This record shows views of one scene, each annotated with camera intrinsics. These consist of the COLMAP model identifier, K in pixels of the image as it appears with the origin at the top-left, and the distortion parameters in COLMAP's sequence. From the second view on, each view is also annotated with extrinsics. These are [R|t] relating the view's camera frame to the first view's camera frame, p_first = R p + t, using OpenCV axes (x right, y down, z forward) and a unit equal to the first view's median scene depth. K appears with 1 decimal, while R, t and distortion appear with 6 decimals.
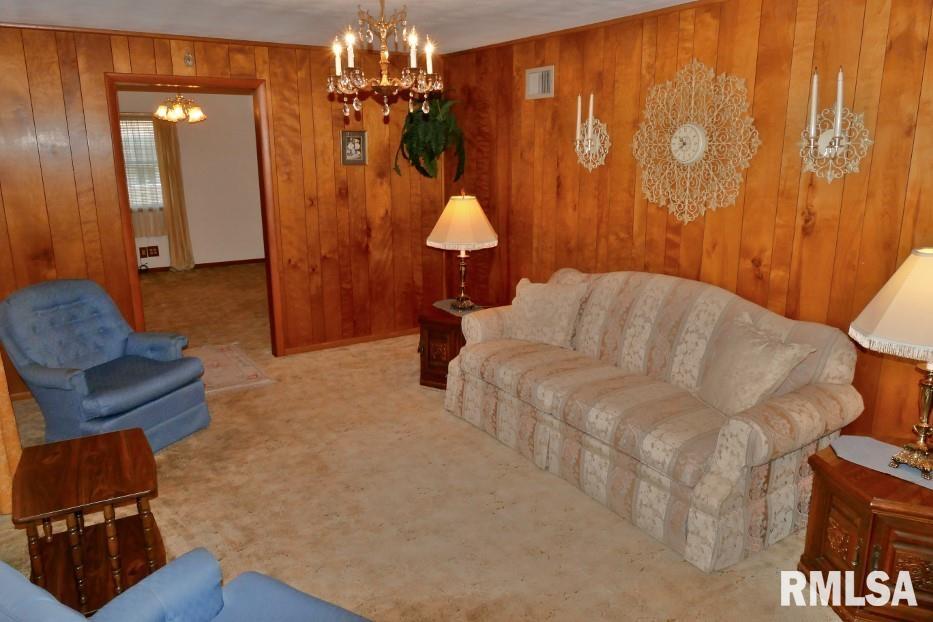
lens RADIAL K [[664.1, 0, 464.6], [0, 664.1, 308.8], [0, 0, 1]] dist [-0.018778, 0.010315]
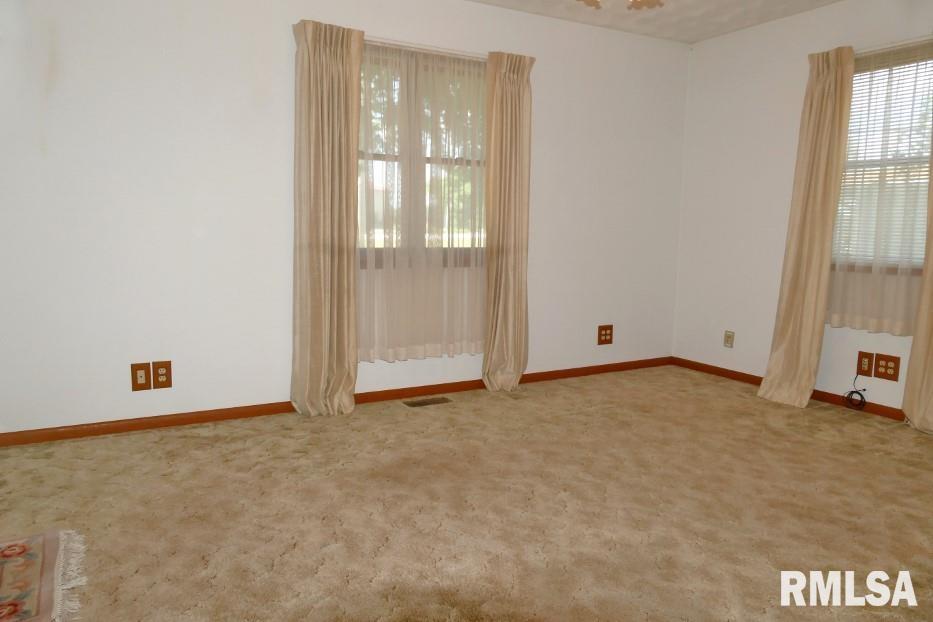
lens RADIAL K [[664.1, 0, 476.0], [0, 664.1, 309.1], [0, 0, 1]] dist [-0.018778, 0.010315]
pose [[-0.006142, 0.121685, -0.992550, -0.050250], [-0.258606, 0.958609, 0.119125, -0.105683], [0.965963, 0.257411, 0.025581, 0.728291]]
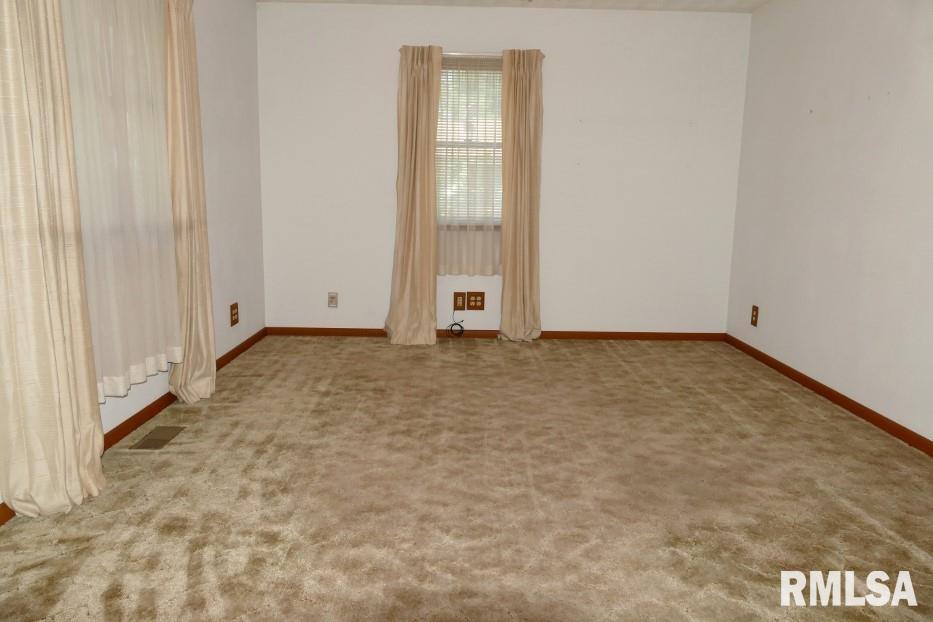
lens RADIAL K [[664.1, 0, 473.9], [0, 664.1, 312.2], [0, 0, 1]] dist [-0.018778, 0.010315]
pose [[0.863303, 0.098772, -0.494925, -0.190131], [-0.136094, 0.989895, -0.039838, -0.054643], [0.485989, 0.101749, 0.868022, 0.508746]]
